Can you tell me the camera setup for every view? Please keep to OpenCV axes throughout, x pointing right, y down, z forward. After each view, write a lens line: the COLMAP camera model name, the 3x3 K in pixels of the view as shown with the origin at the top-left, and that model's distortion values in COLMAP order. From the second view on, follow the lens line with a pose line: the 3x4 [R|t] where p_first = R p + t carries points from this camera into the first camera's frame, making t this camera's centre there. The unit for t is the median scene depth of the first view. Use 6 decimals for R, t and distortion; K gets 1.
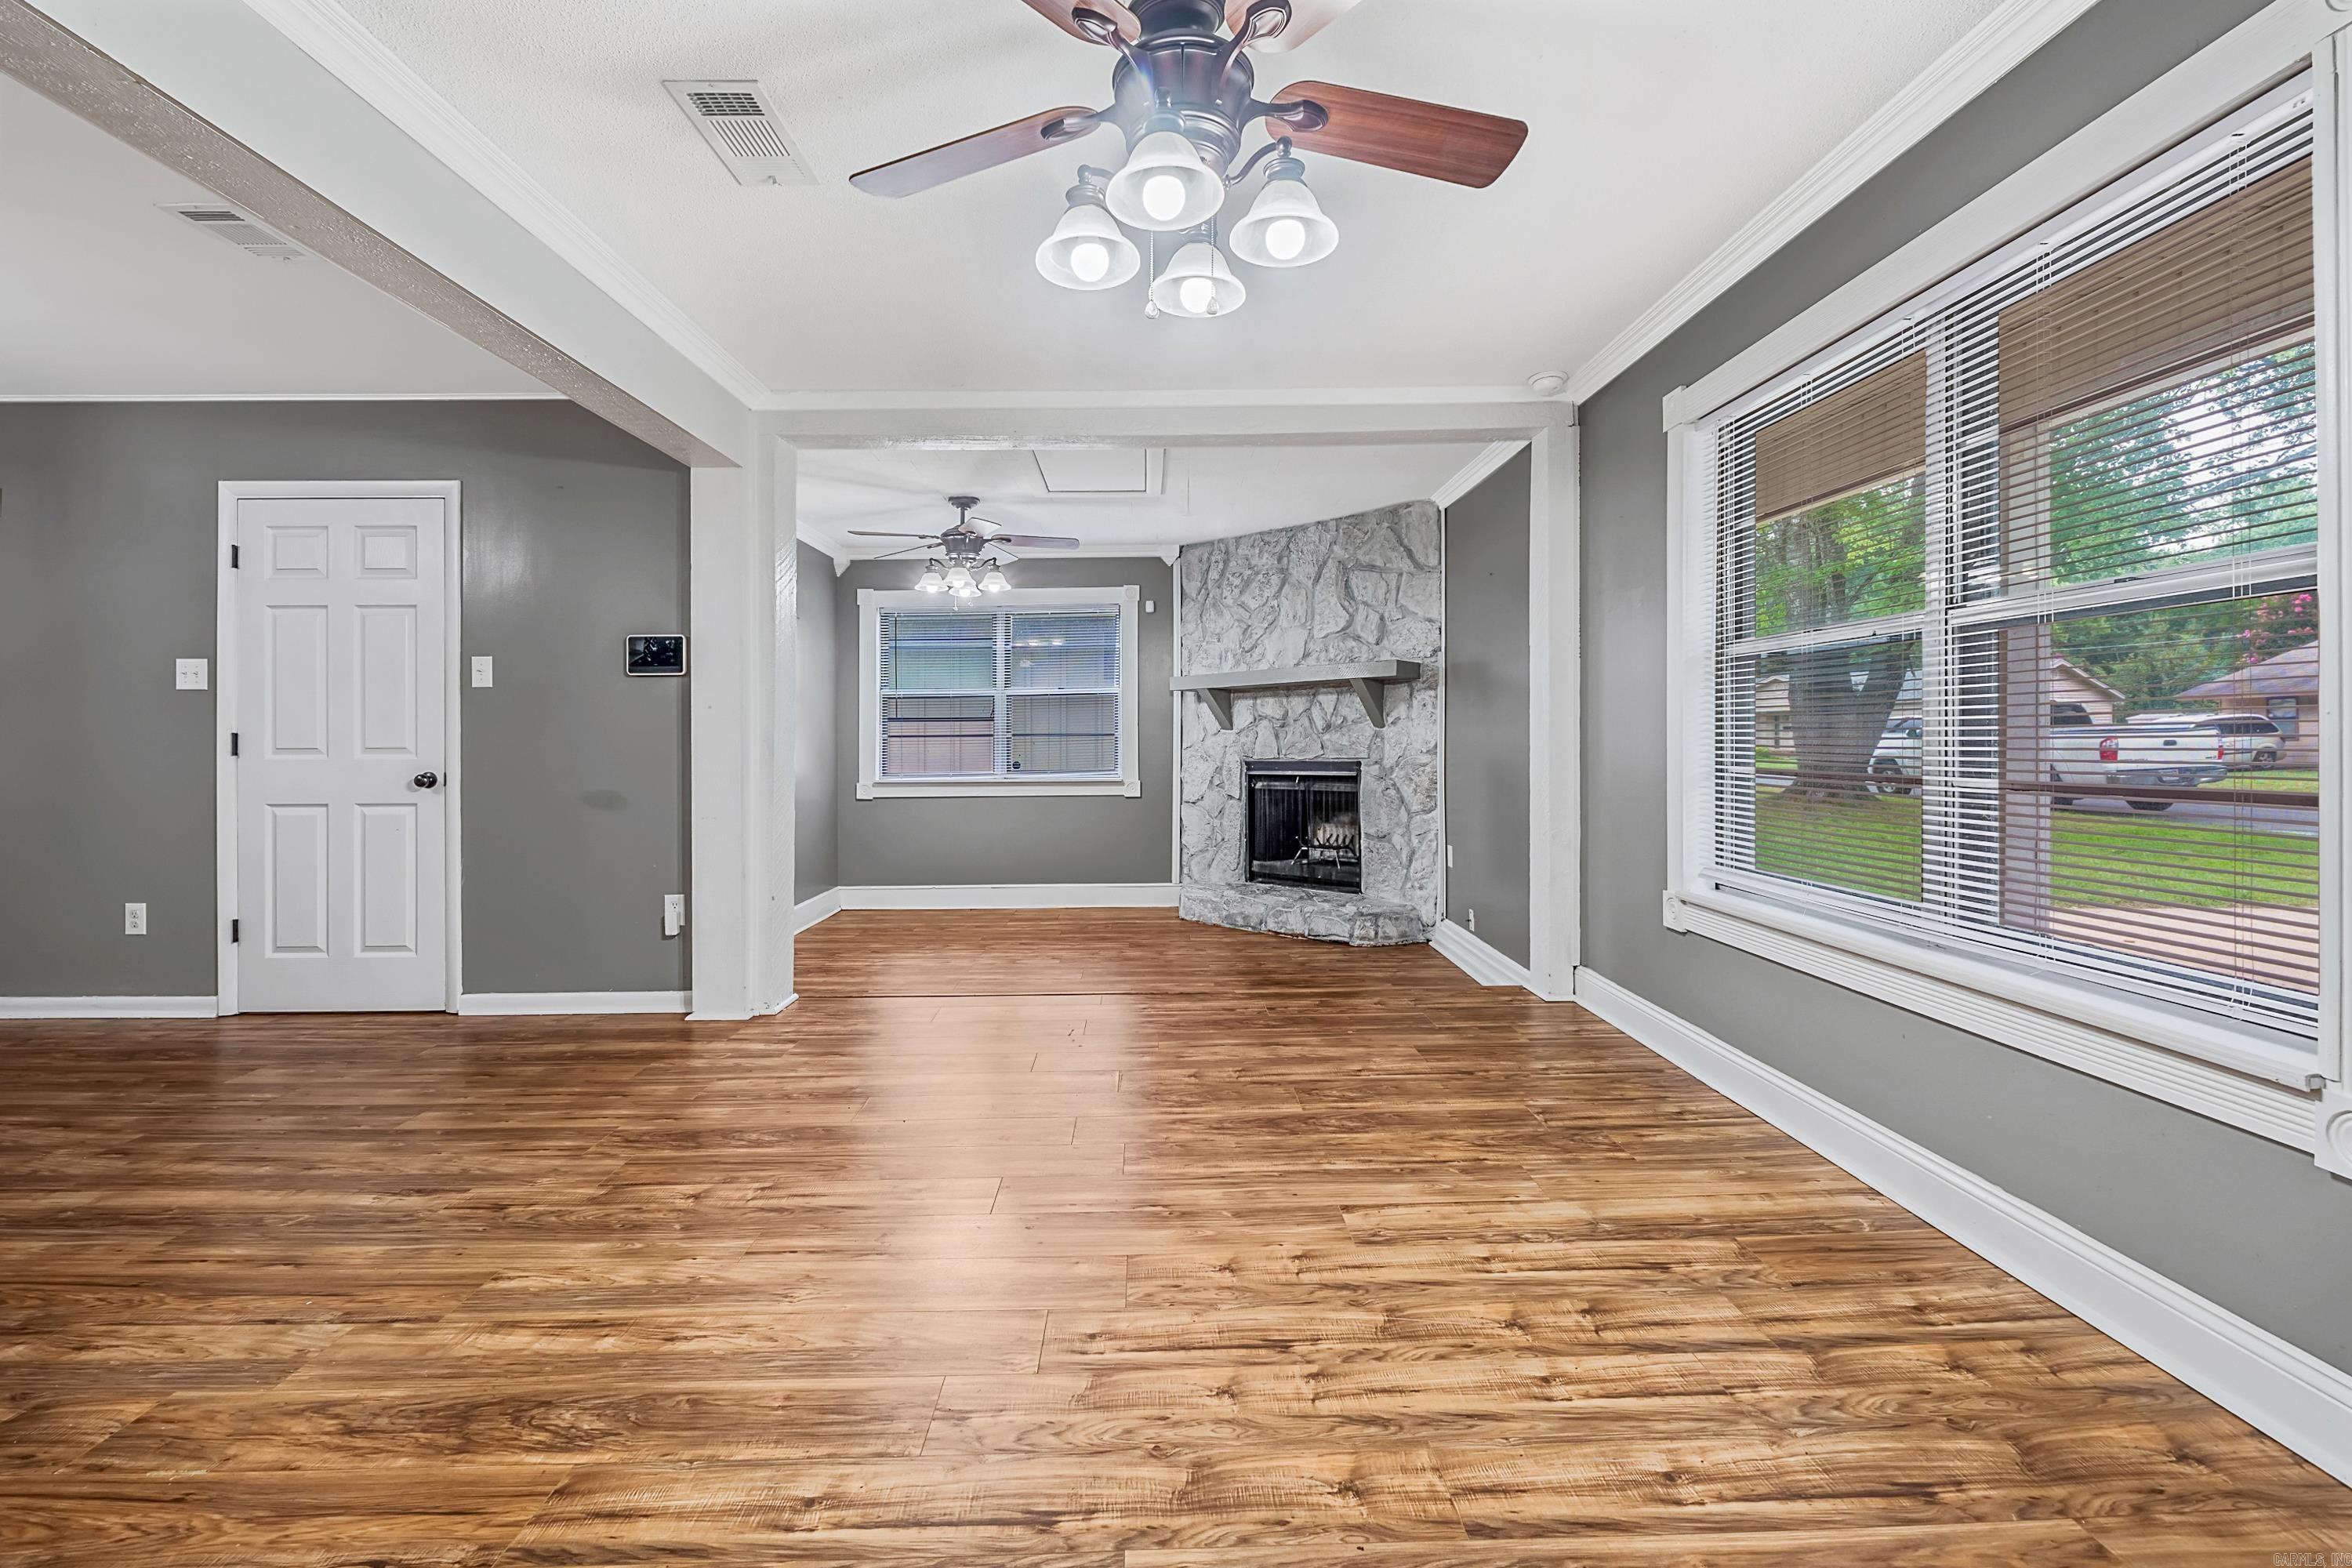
lens RADIAL K [[1005.7, 0, 1176.9], [0, 1005.7, 753.6], [0, 0, 1]] dist [-0.004494, -0.000482]
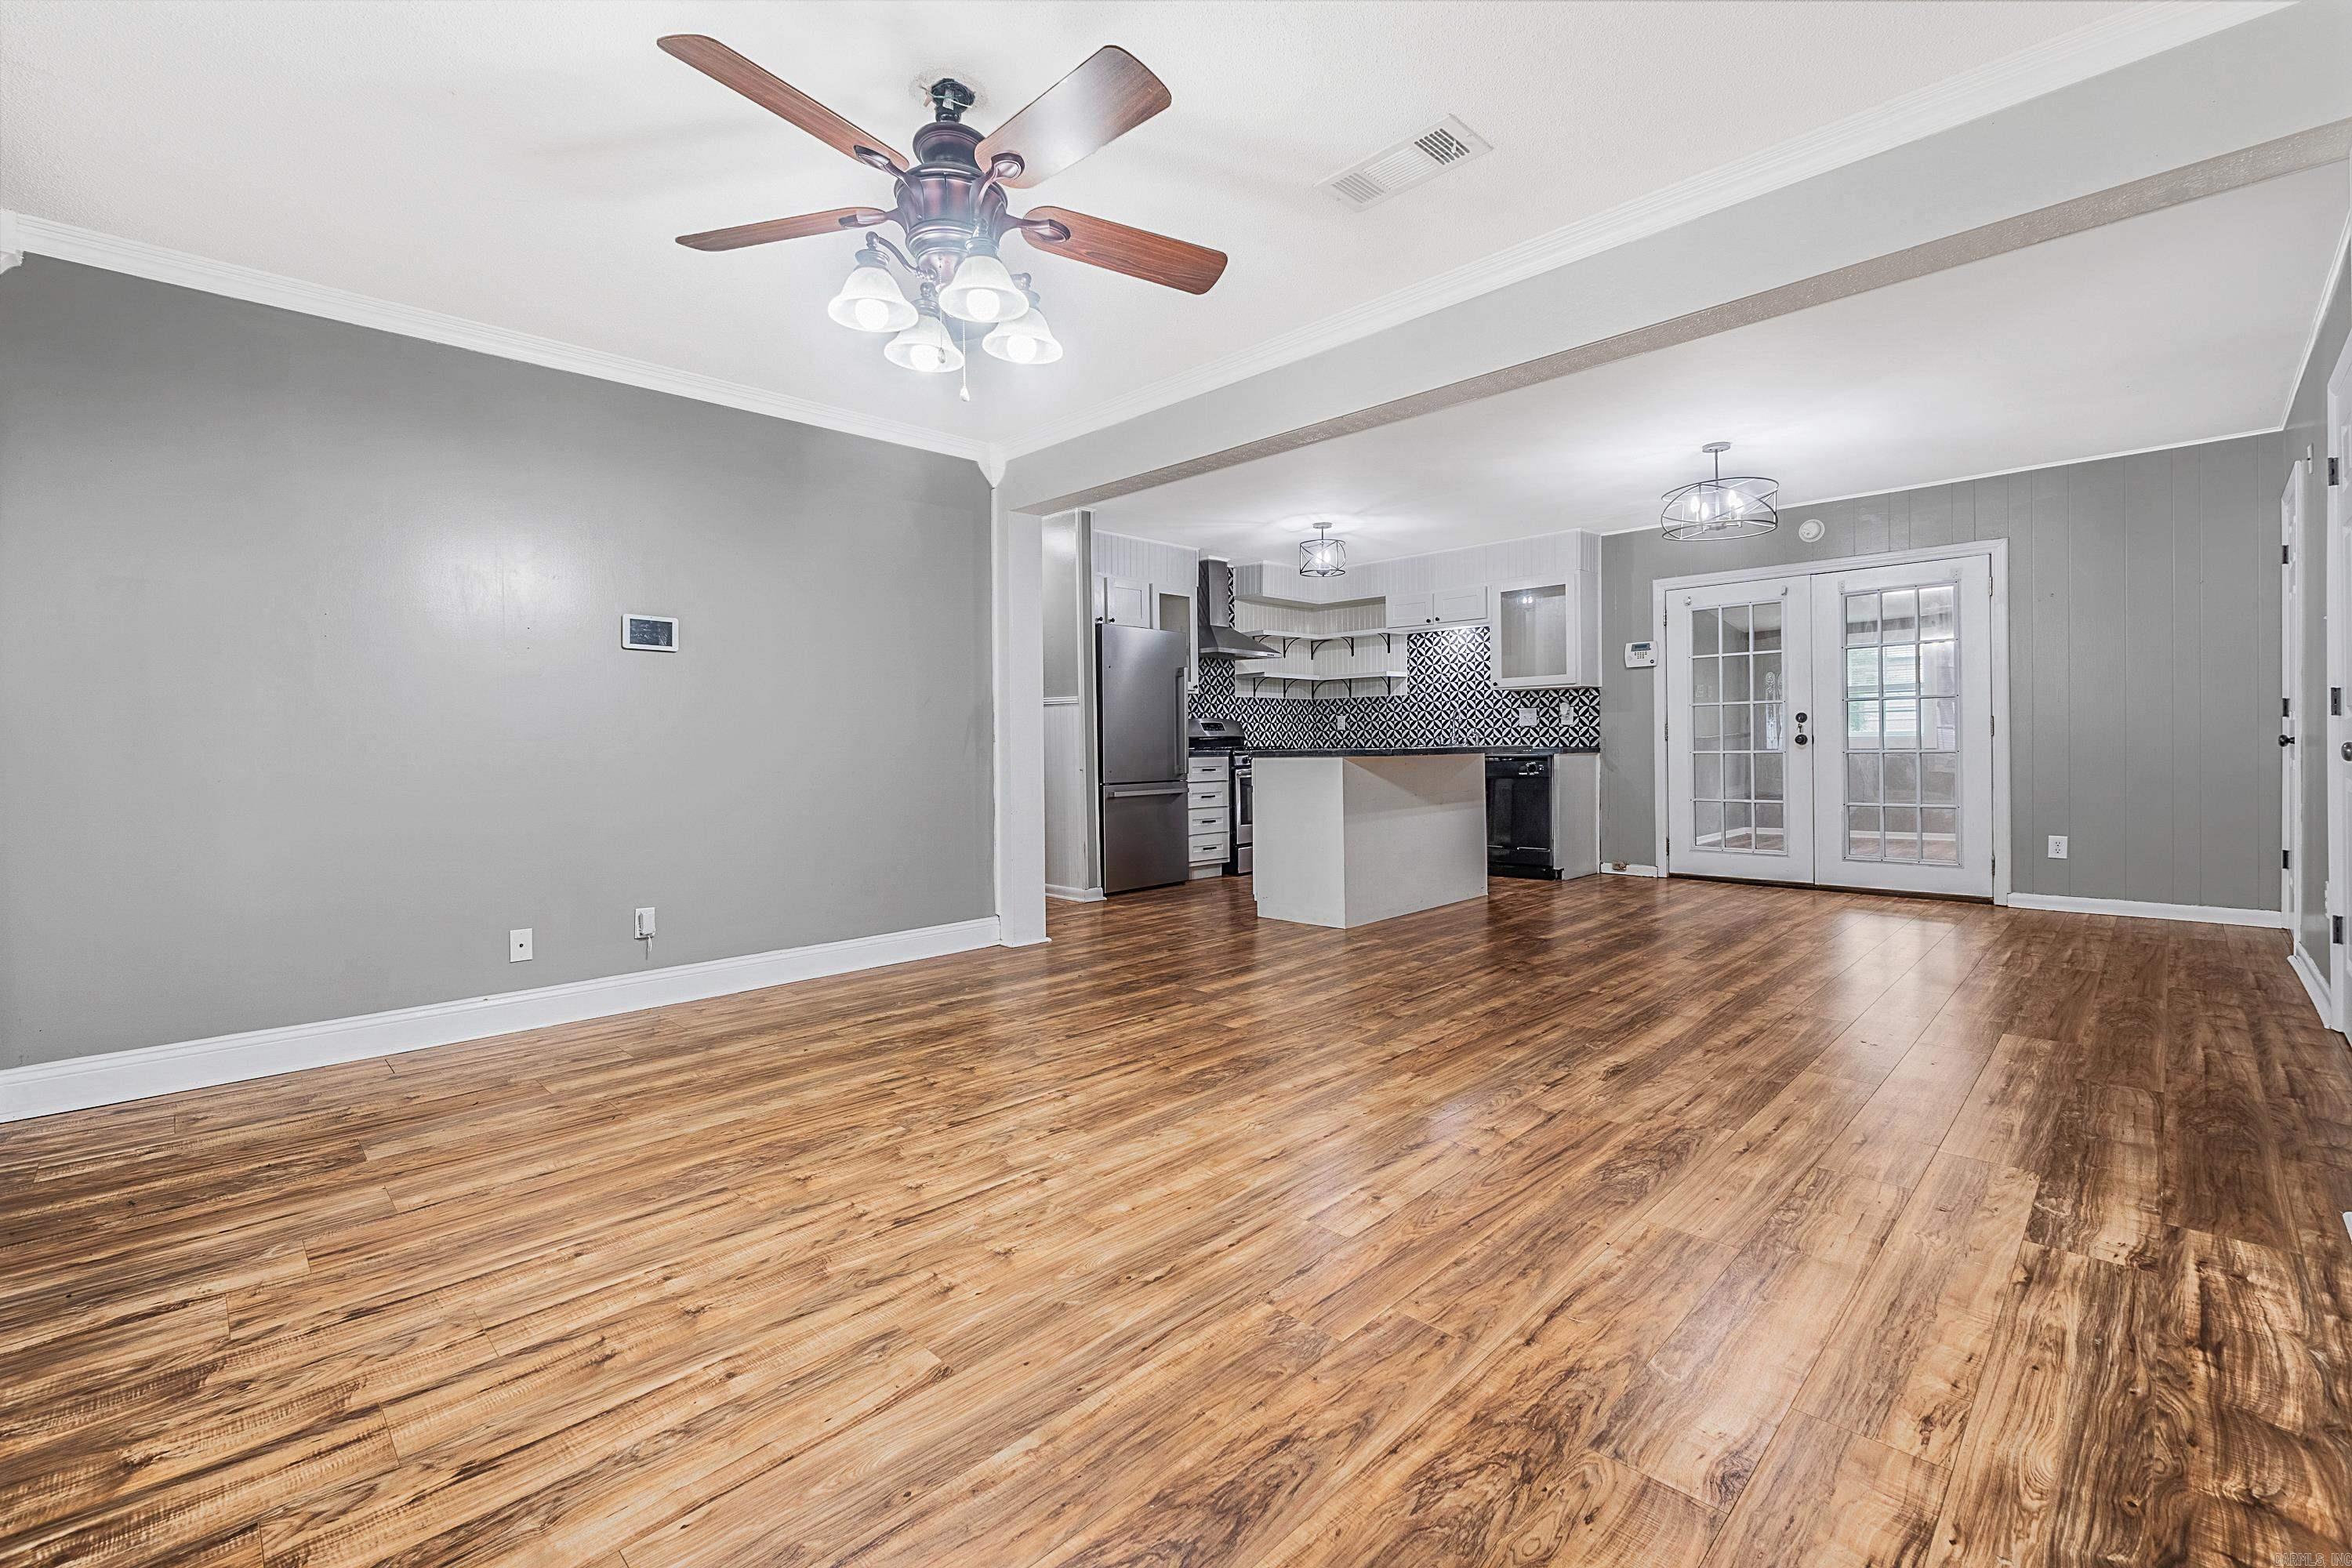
lens RADIAL K [[999.9, 0, 1172.9], [0, 999.9, 767.8], [0, 0, 1]] dist [-0.003687, -0.000508]
pose [[-0.726461, 0.034887, -0.686322, 0.287847], [0.007813, 0.999065, 0.042514, 0.002007], [0.687163, 0.025523, -0.726054, 0.896027]]
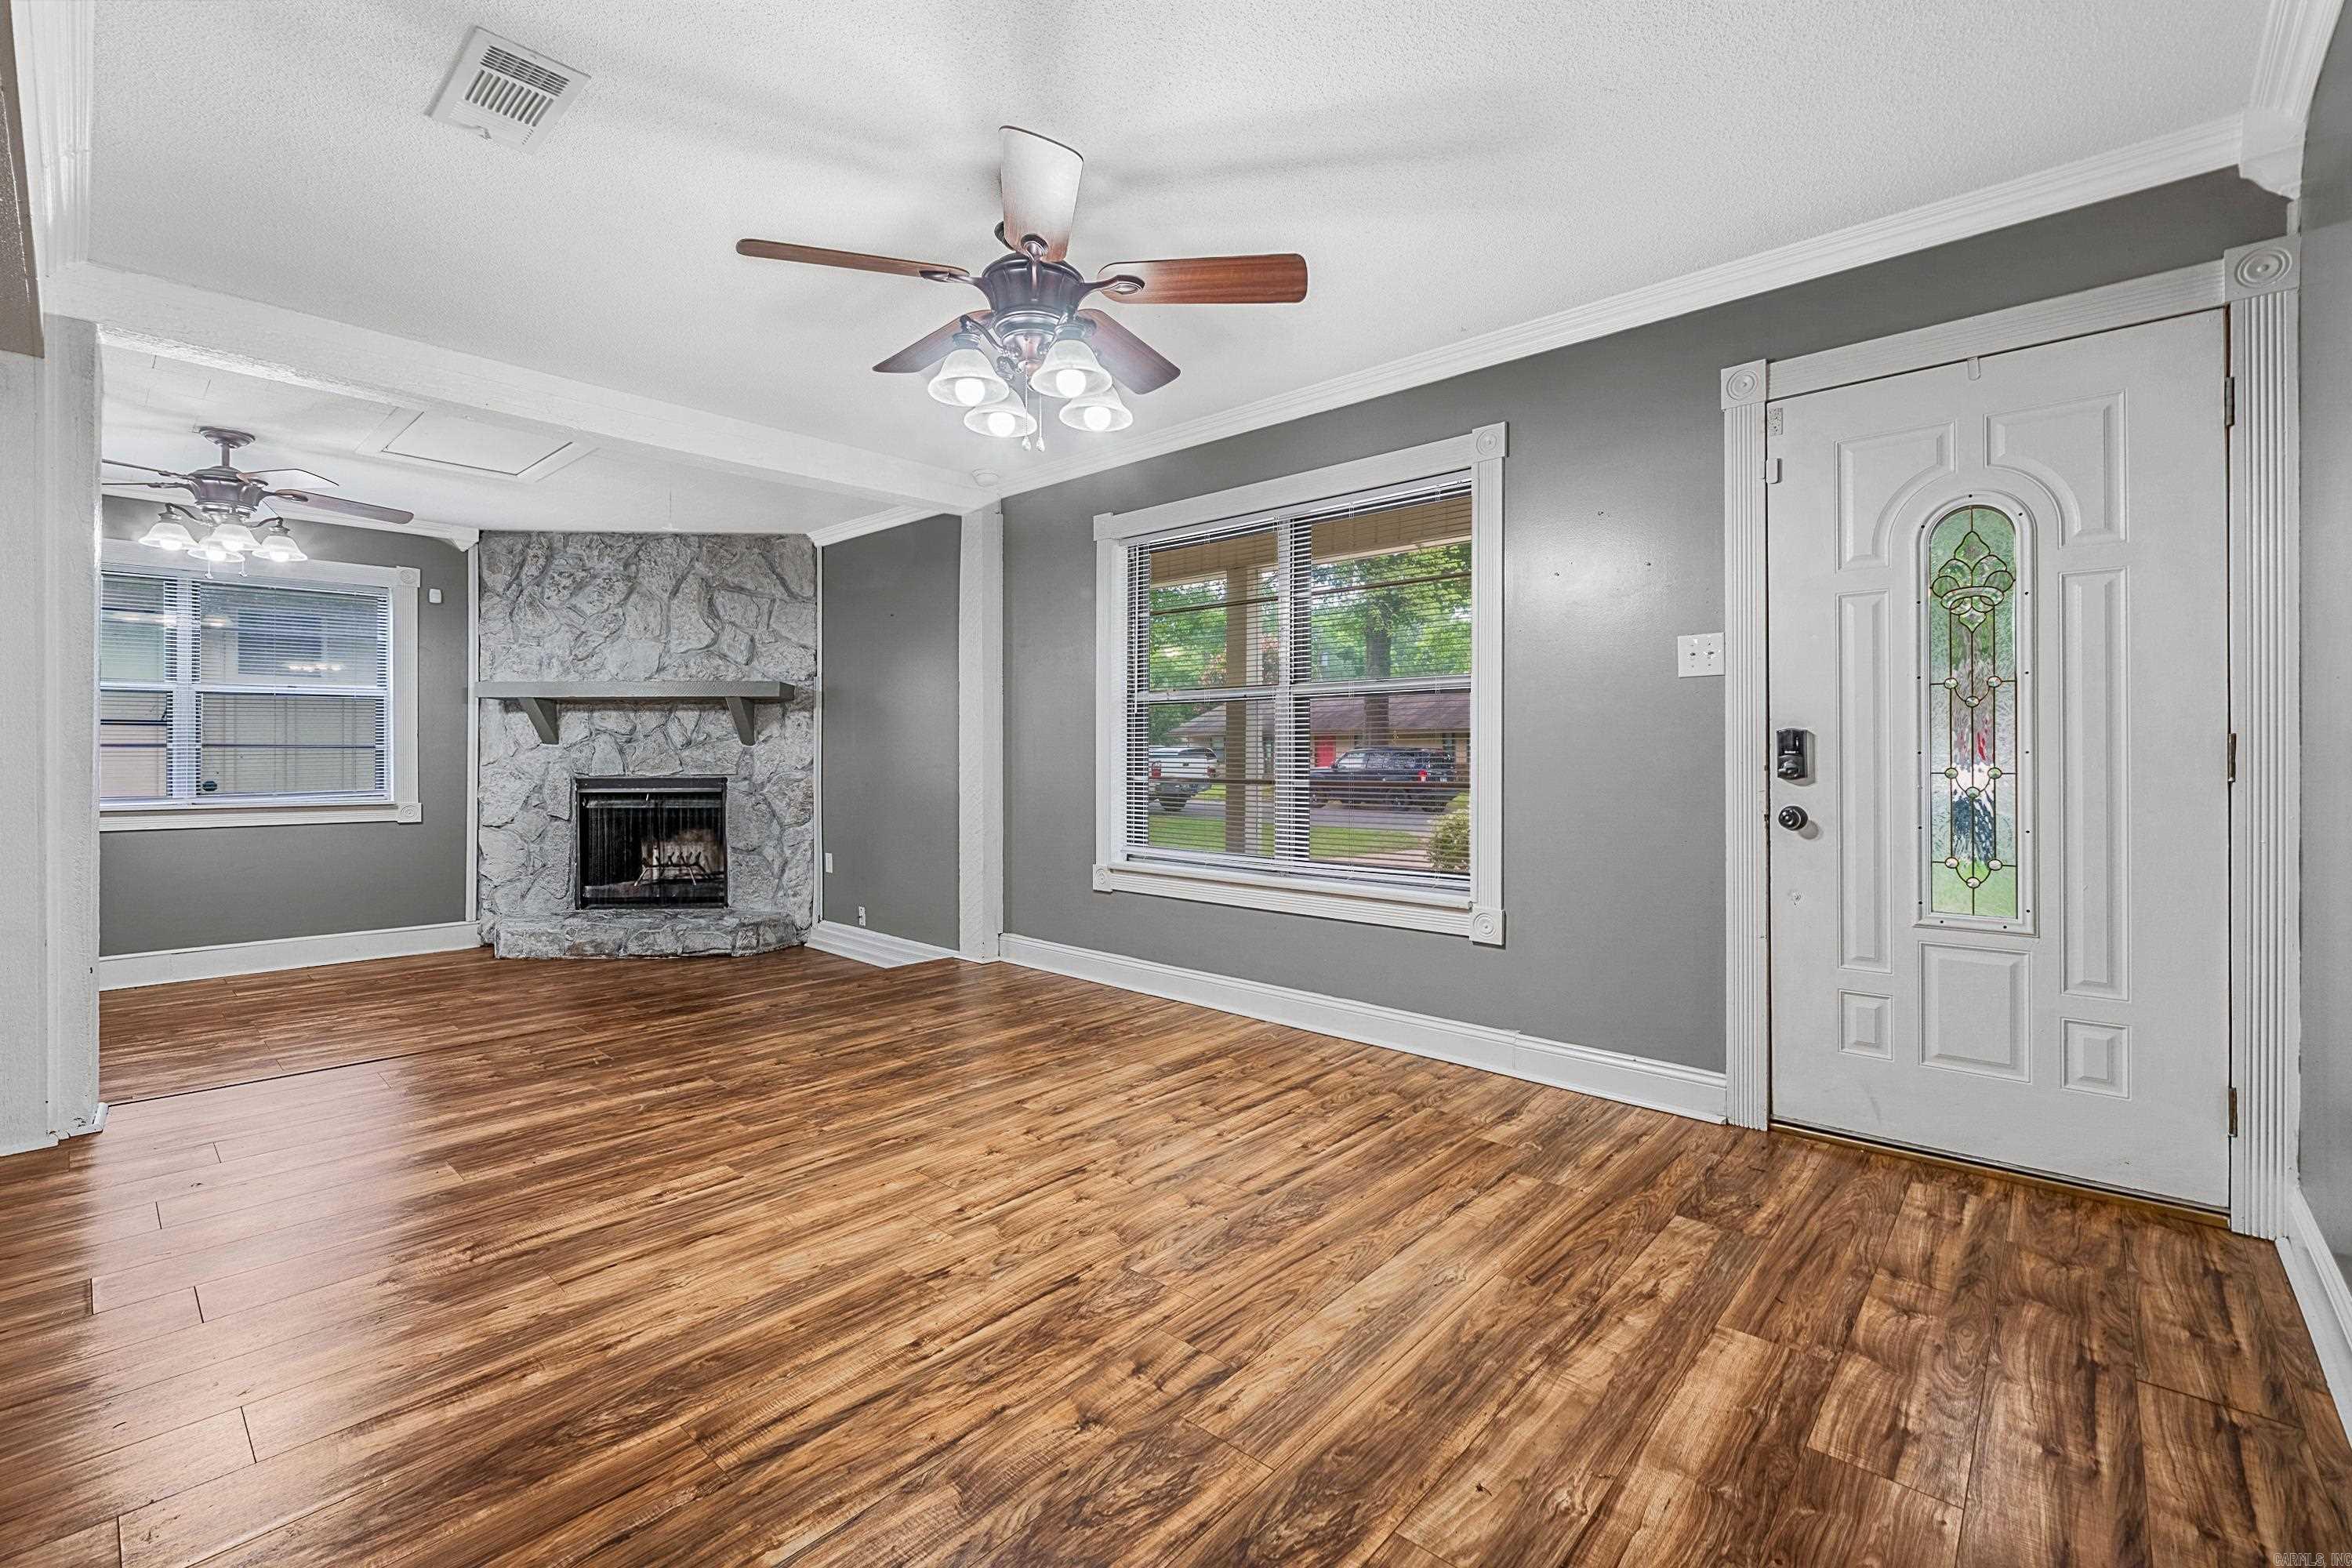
lens RADIAL K [[999.9, 0, 1172.9], [0, 999.9, 767.8], [0, 0, 1]] dist [-0.003687, -0.000508]
pose [[0.689709, 0.000566, 0.724087, -0.369484], [0.003166, 0.999988, -0.003797, 0.004883], [-0.724080, 0.004912, 0.689698, -0.043533]]
